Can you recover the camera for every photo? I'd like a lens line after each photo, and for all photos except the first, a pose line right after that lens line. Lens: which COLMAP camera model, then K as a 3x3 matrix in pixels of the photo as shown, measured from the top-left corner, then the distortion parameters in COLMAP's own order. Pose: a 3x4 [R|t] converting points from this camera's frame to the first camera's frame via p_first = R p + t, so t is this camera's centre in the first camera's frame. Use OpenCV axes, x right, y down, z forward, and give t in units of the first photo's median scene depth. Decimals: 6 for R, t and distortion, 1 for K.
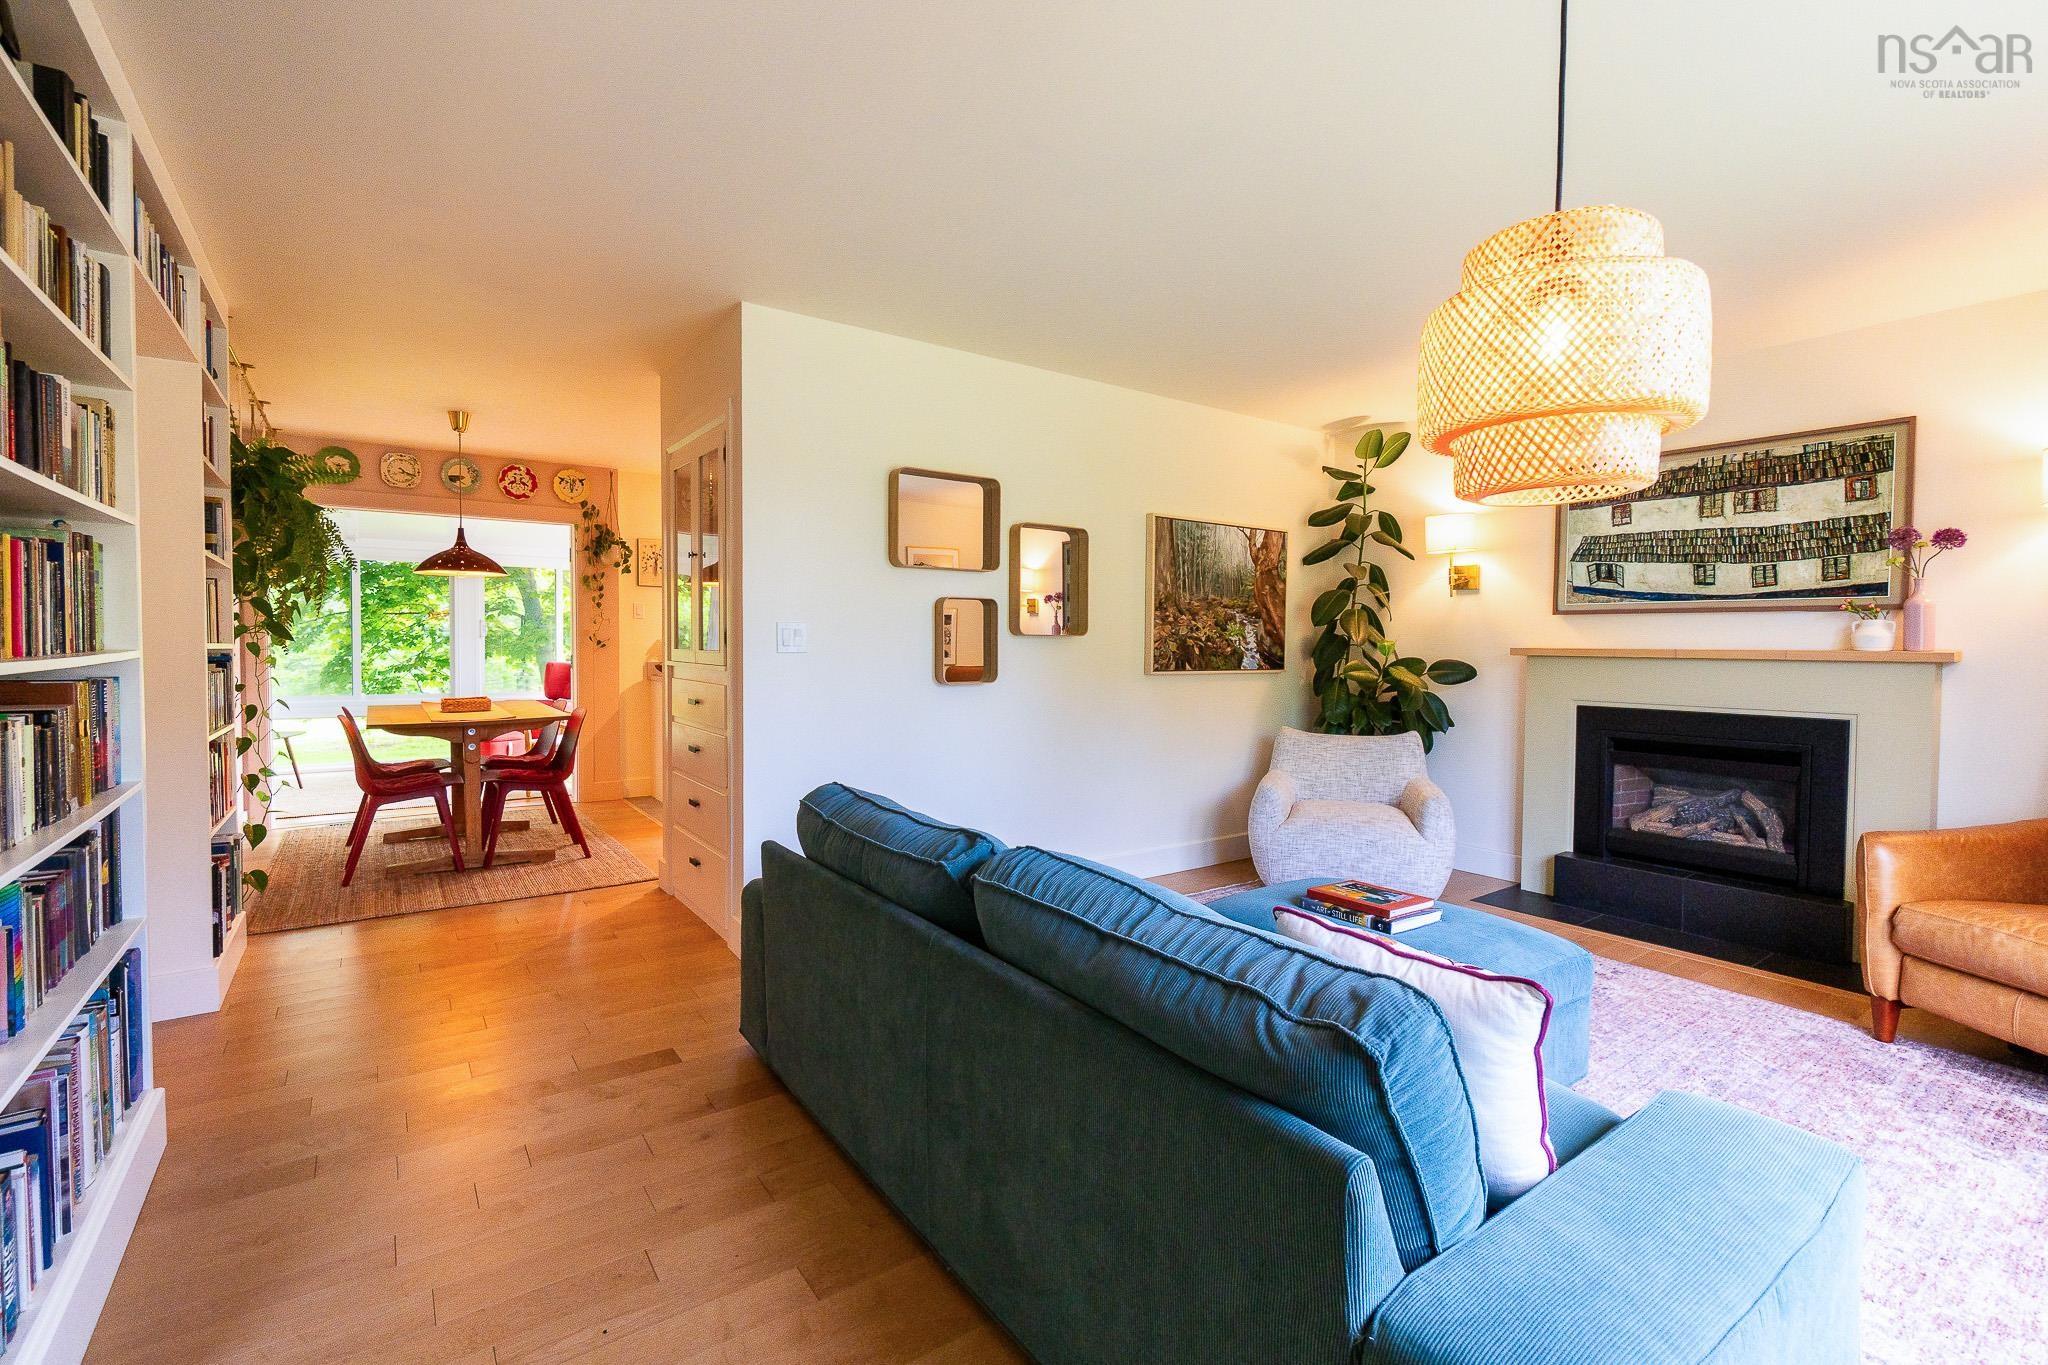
lens RADIAL K [[885.7, 0, 1012.1], [0, 885.7, 670.6], [0, 0, 1]] dist [0.000207, 0.000132]
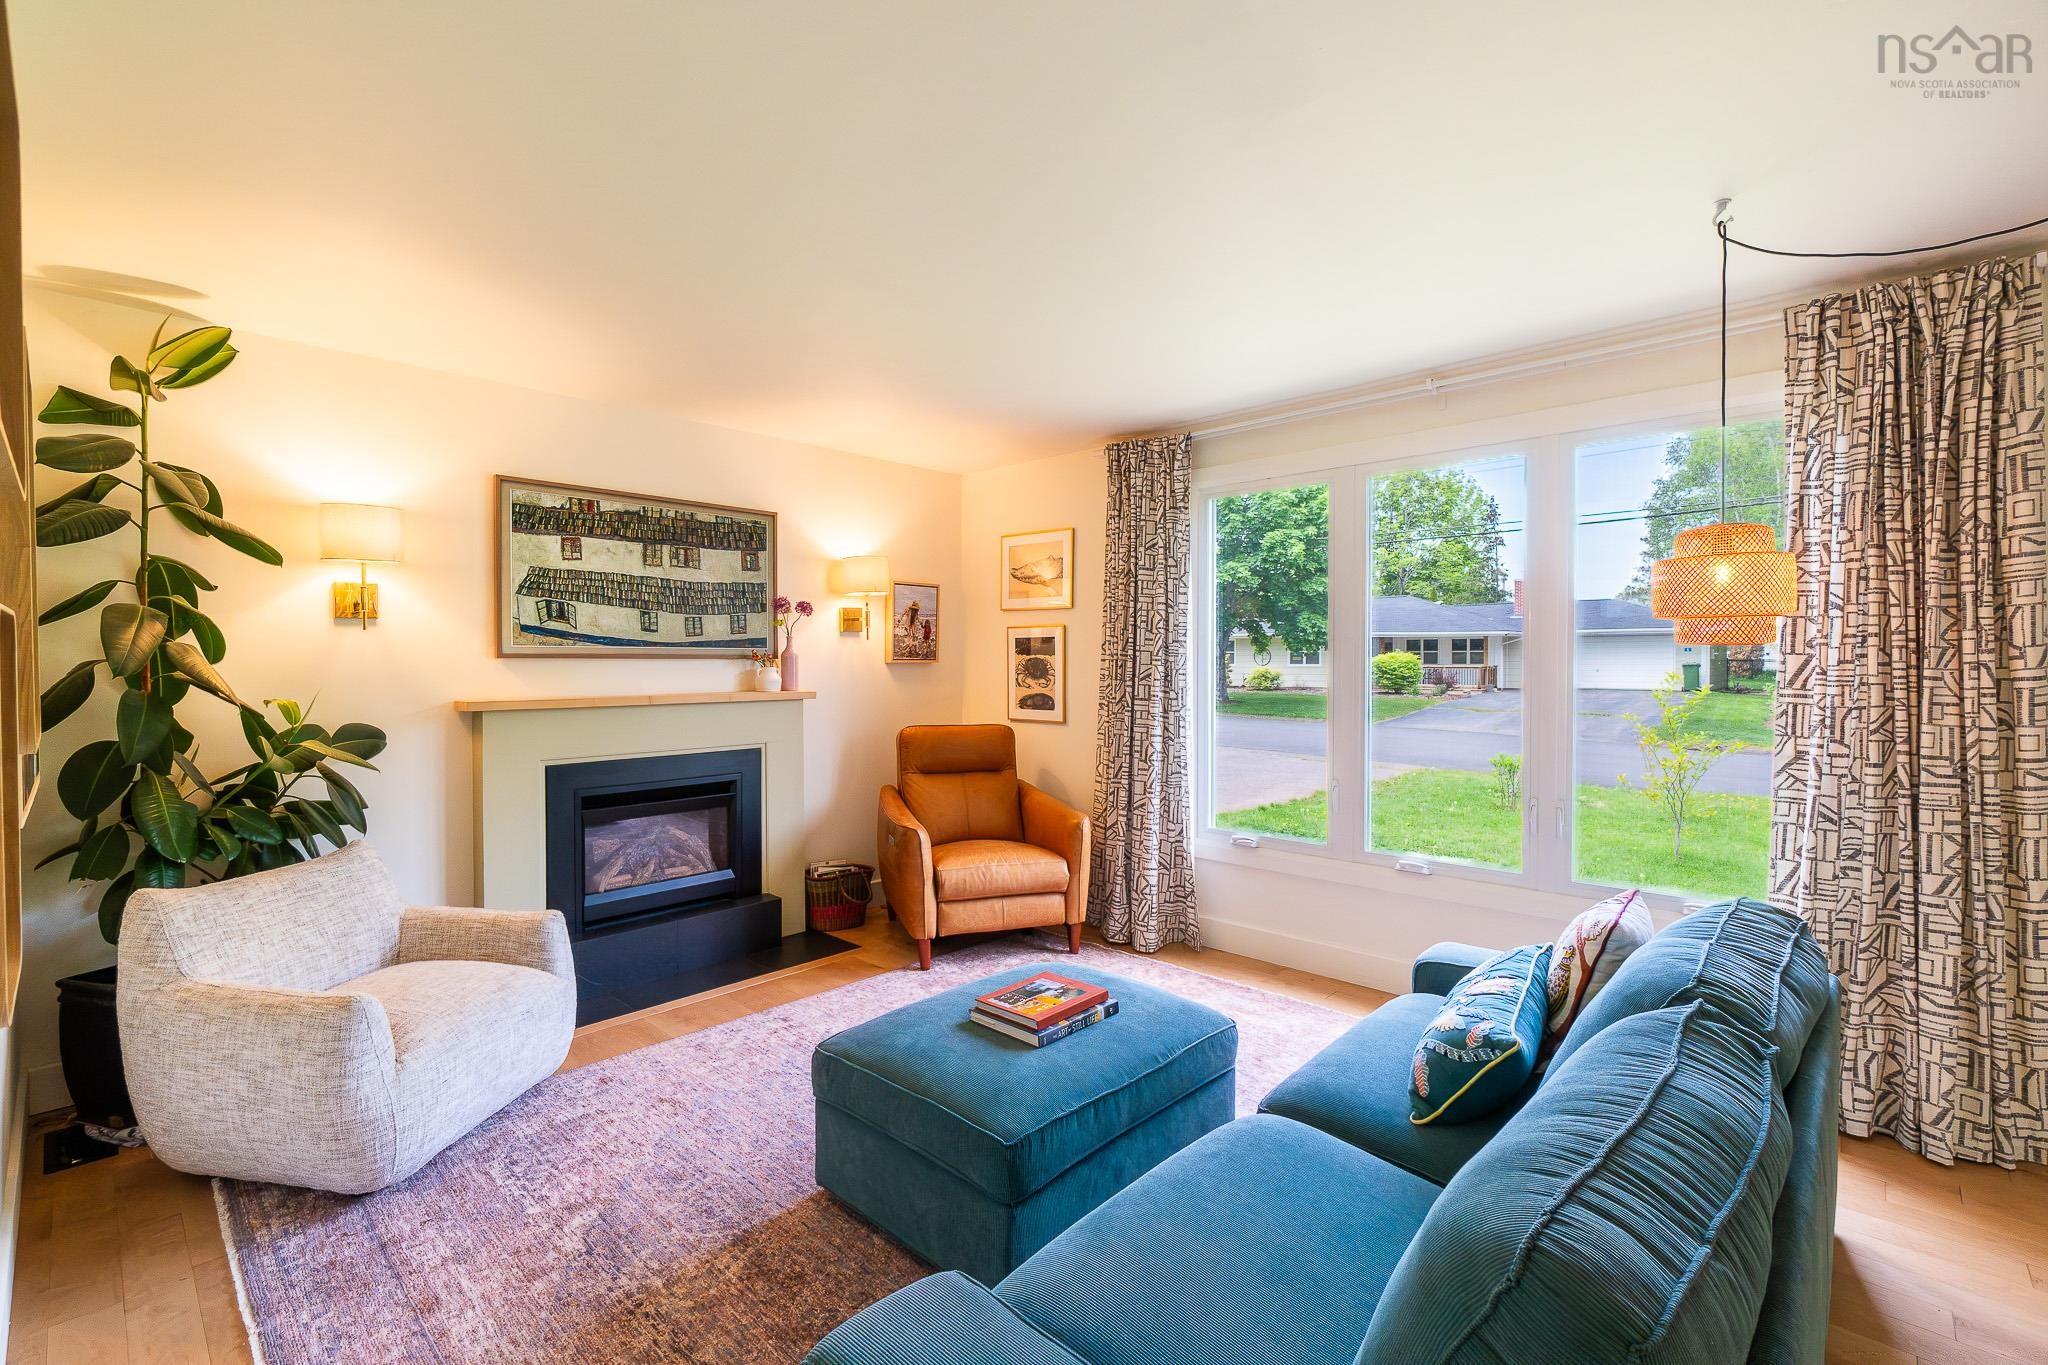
lens RADIAL K [[885.7, 0, 1012.1], [0, 885.7, 670.6], [0, 0, 1]] dist [0.000207, 0.000132]
pose [[-0.186468, -0.015764, 0.982335, -0.307164], [0.037727, 0.999019, 0.023193, -0.061791], [-0.981737, 0.041385, -0.185690, 0.807412]]
